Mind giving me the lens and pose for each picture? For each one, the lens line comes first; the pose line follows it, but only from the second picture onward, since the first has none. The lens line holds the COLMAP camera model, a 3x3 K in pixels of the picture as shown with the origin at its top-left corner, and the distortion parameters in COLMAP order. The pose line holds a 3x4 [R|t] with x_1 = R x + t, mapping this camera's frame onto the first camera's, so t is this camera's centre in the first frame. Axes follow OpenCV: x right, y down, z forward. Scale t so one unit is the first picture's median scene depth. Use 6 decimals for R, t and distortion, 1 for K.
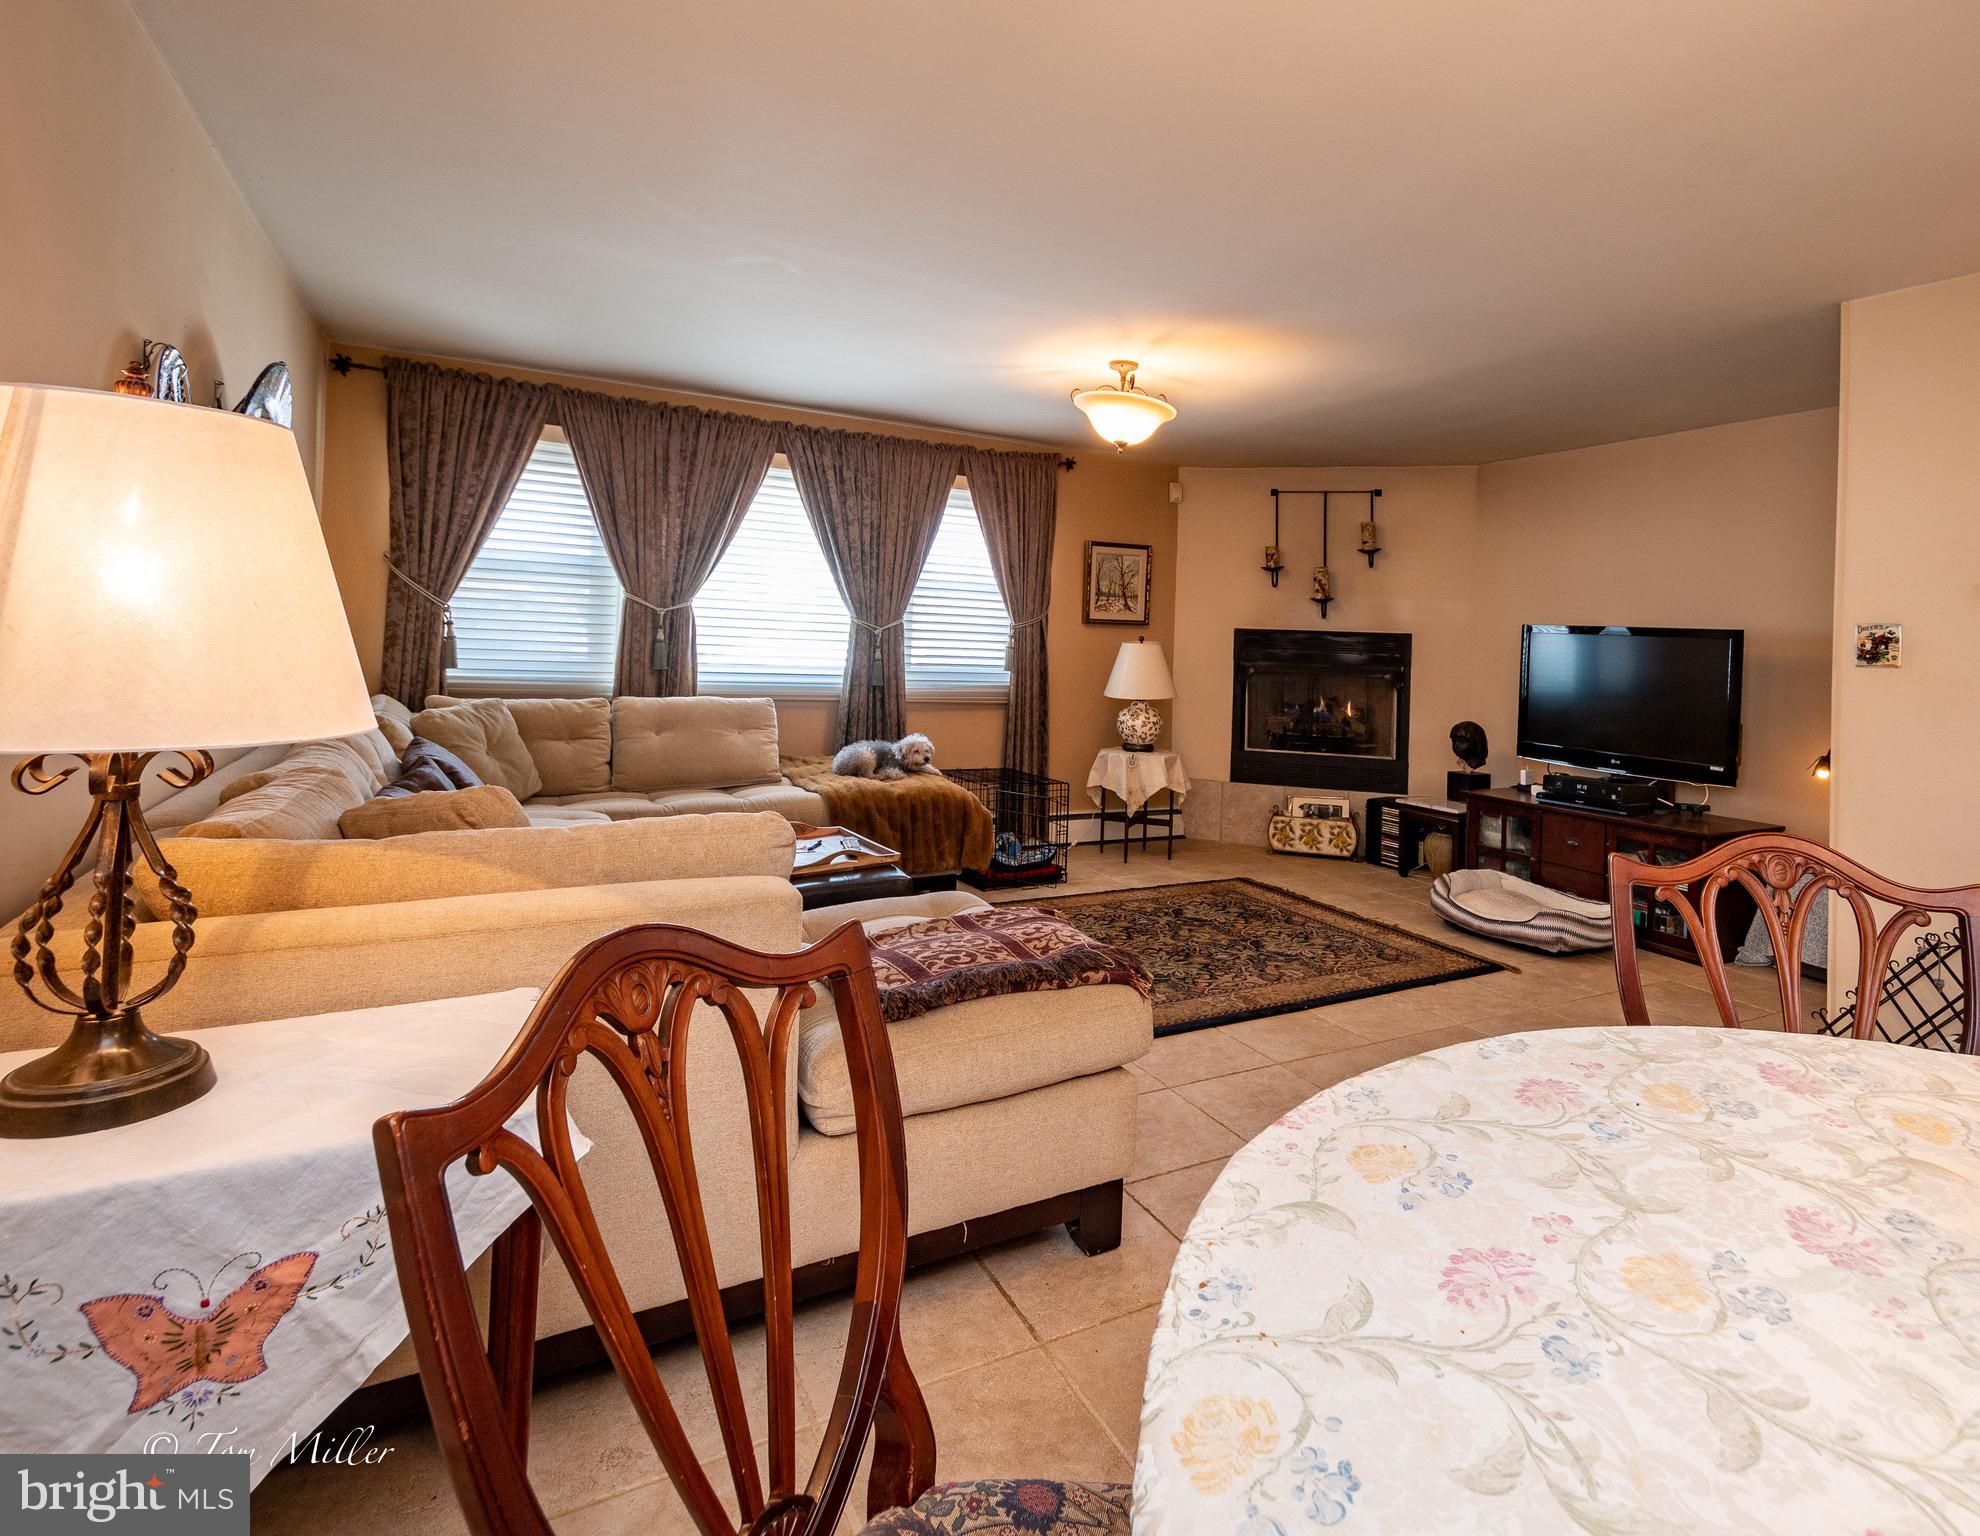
lens RADIAL K [[1016.6, 0, 1148.1], [0, 1016.6, 648.6], [0, 0, 1]] dist [0.002592, 0.000693]
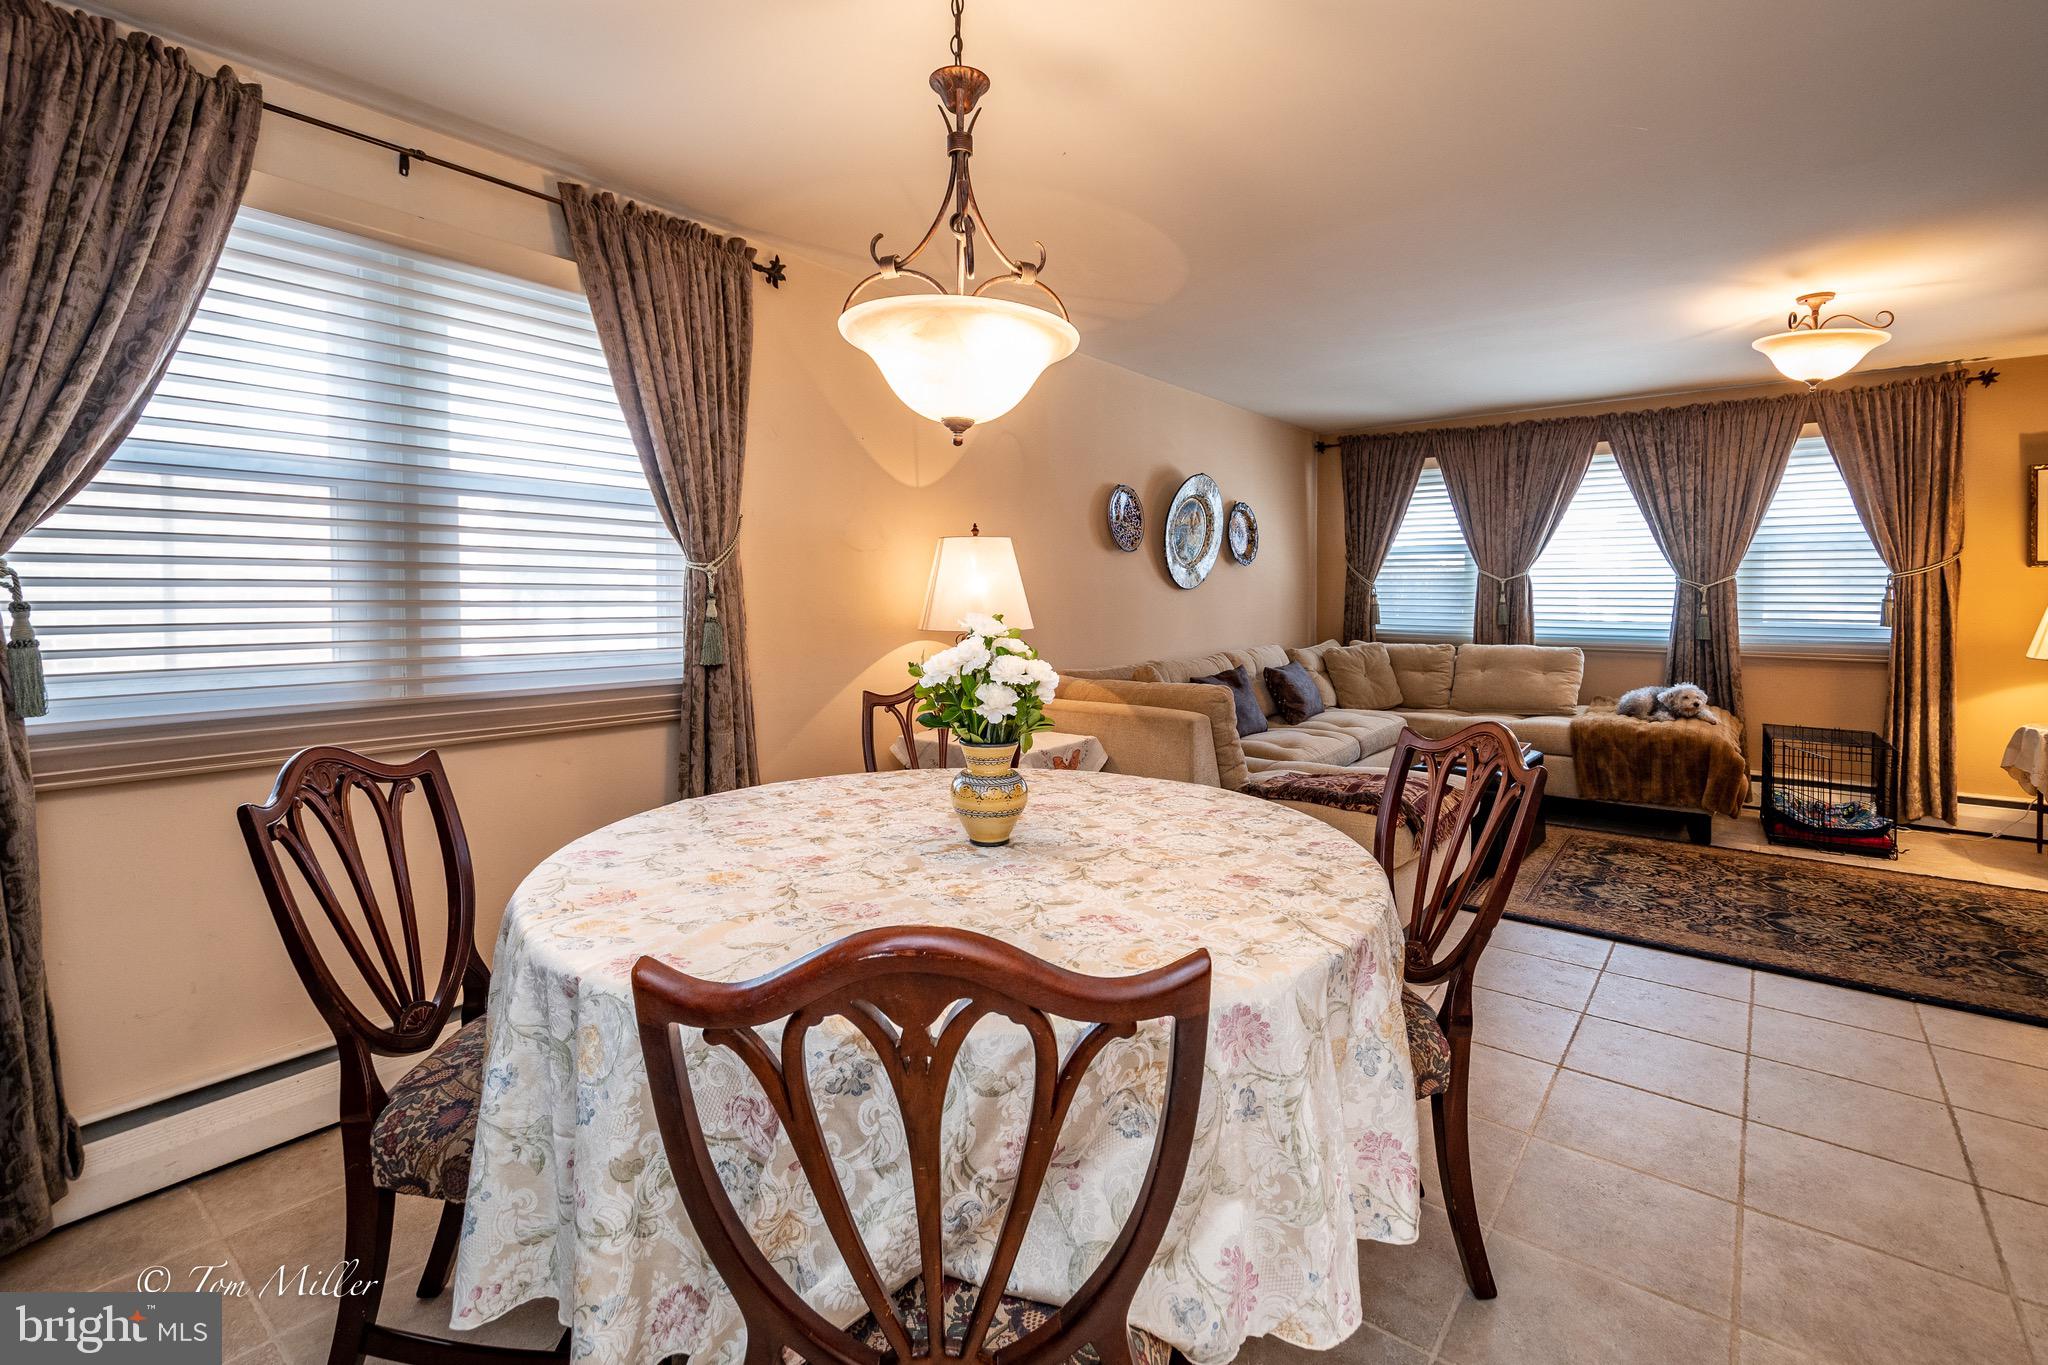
lens RADIAL K [[916.9, 0, 1024.5], [0, 916.9, 620.1], [0, 0, 1]] dist [-0.016465, -0.000380]
pose [[0.321180, -0.009976, -0.946965, 0.436212], [0.011806, 0.999909, -0.006529, 0.014611], [0.946944, -0.009083, 0.321269, 0.022309]]
